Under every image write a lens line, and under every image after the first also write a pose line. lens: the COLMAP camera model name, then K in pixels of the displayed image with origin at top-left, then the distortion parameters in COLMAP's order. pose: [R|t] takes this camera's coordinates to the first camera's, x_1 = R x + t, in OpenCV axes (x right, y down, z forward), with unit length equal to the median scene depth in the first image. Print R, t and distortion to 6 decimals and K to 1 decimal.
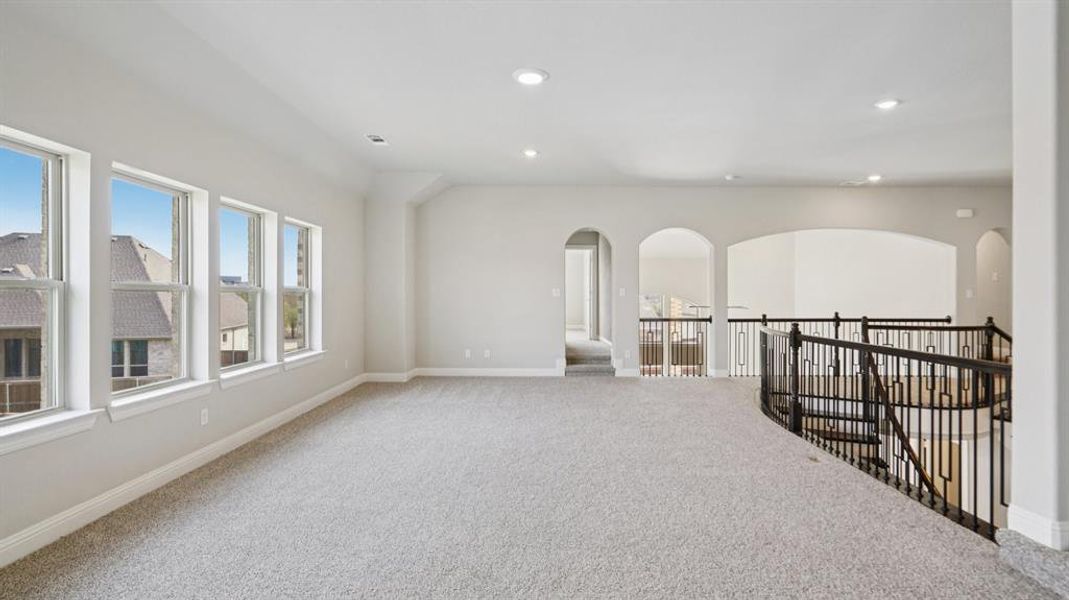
lens RADIAL K [[510.5, 0, 532.1], [0, 510.5, 294.5], [0, 0, 1]] dist [-0.001450, -0.000239]
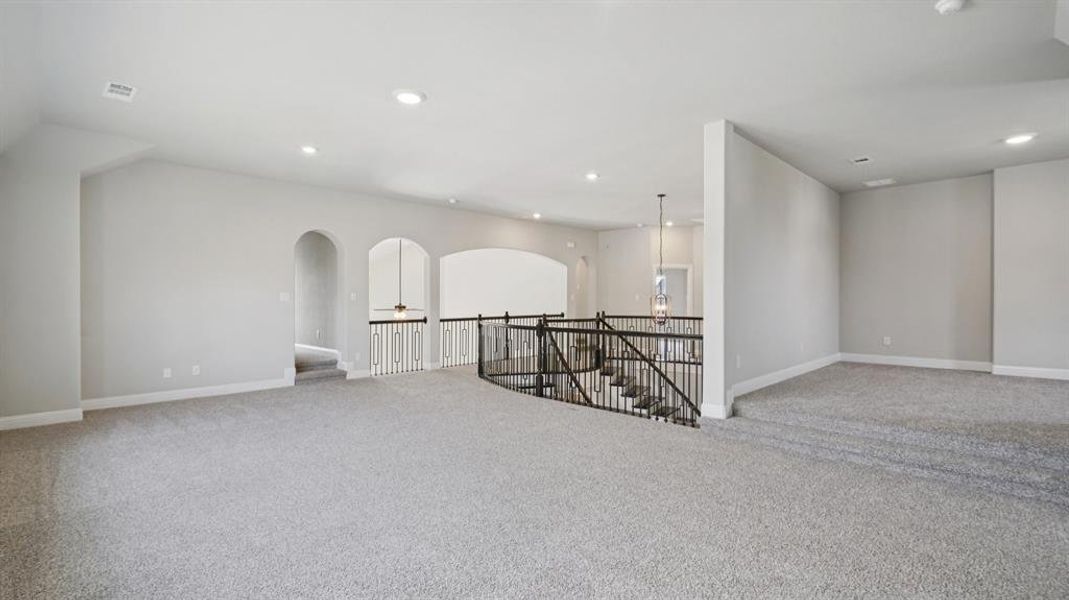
lens RADIAL K [[510.5, 0, 532.1], [0, 510.5, 294.5], [0, 0, 1]] dist [-0.001450, -0.000239]
pose [[0.686009, 0.003939, 0.727582, -0.337935], [0.001766, 0.999973, -0.007080, -0.000174], [-0.727591, 0.006142, 0.685984, 0.038858]]
